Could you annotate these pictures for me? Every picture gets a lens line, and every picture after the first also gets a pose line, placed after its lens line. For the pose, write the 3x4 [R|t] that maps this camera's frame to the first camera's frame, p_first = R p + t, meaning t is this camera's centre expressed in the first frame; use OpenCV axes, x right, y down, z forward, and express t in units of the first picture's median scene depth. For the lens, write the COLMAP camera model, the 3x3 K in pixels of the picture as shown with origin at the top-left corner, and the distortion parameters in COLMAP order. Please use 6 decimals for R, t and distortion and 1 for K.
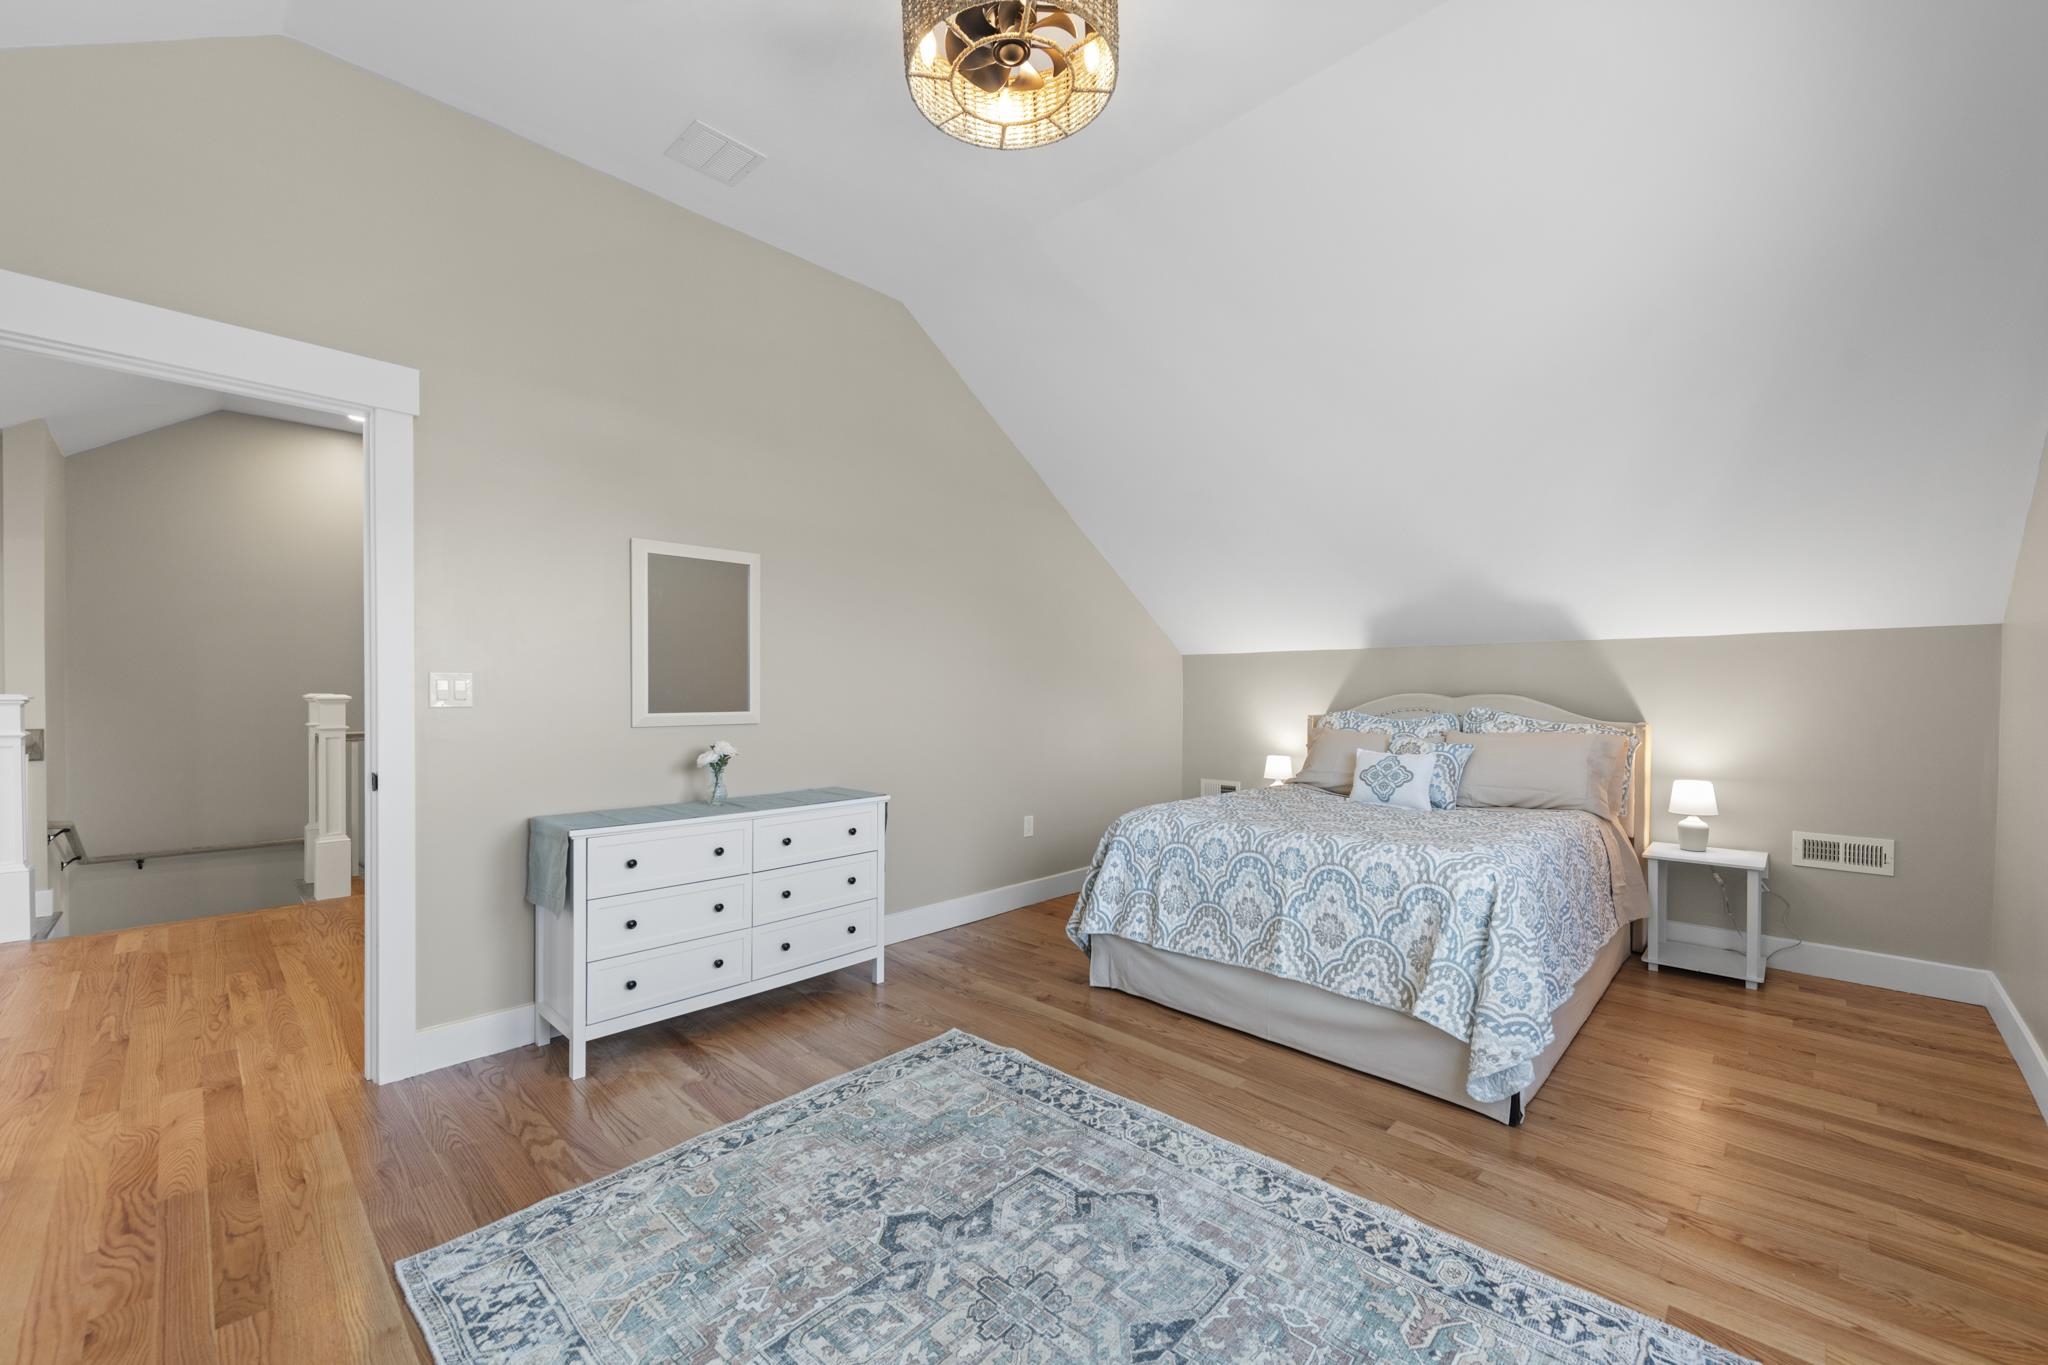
lens RADIAL K [[806.3, 0, 1037.6], [0, 806.3, 664.0], [0, 0, 1]] dist [0.020202, -0.007120]
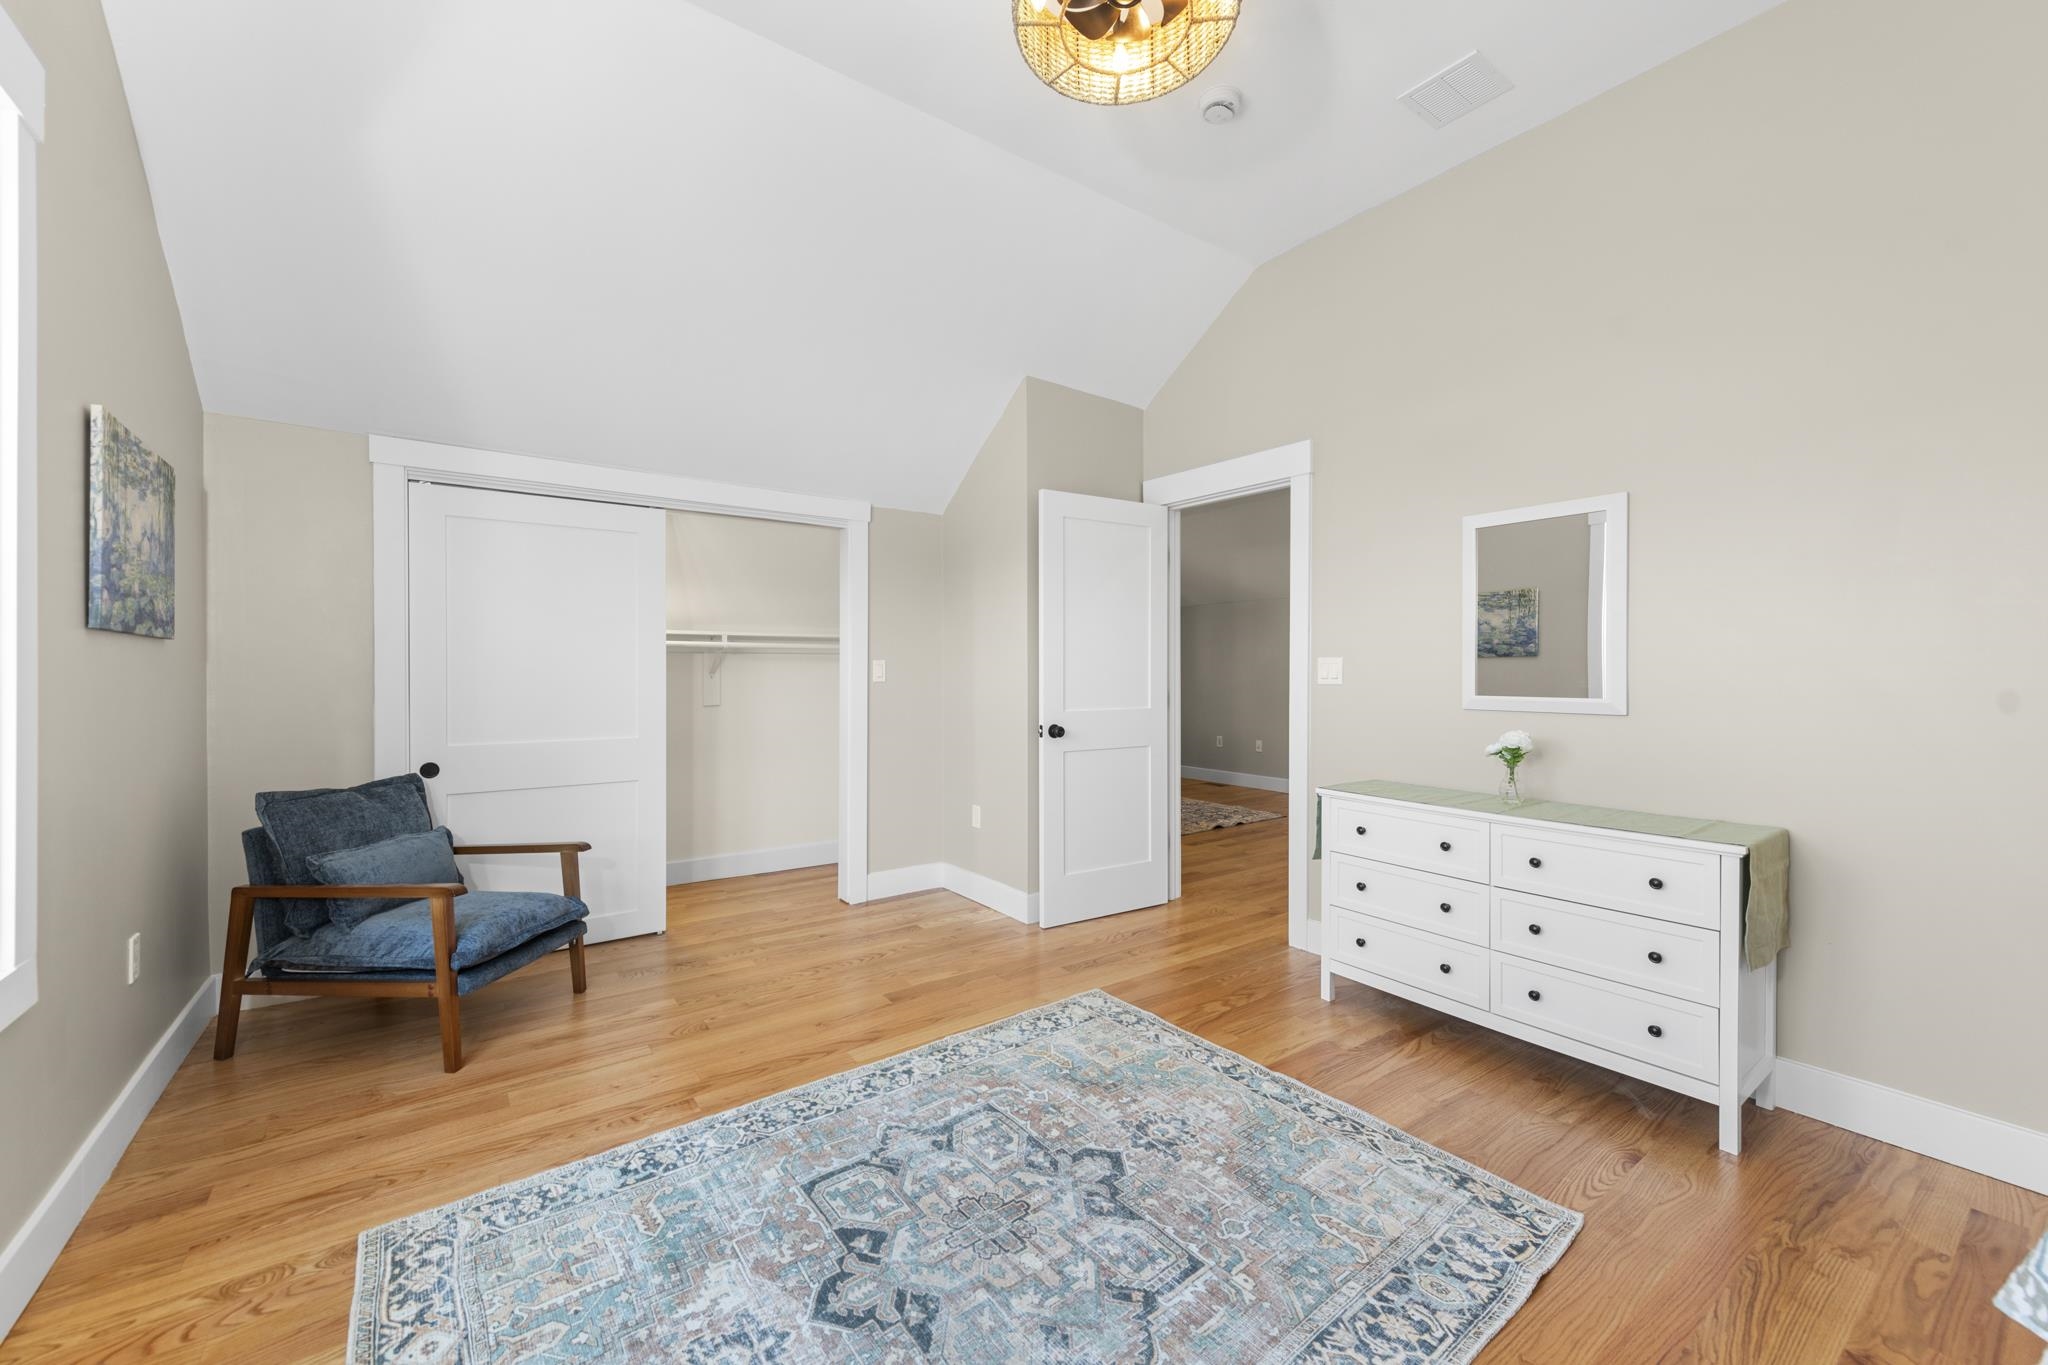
lens RADIAL K [[806.3, 0, 1037.6], [0, 806.3, 664.0], [0, 0, 1]] dist [0.020202, -0.007120]
pose [[-0.174574, -0.011523, -0.984577, 0.854440], [0.029138, 0.999433, -0.016864, 0.038631], [0.984213, -0.031632, -0.174140, 1.030302]]
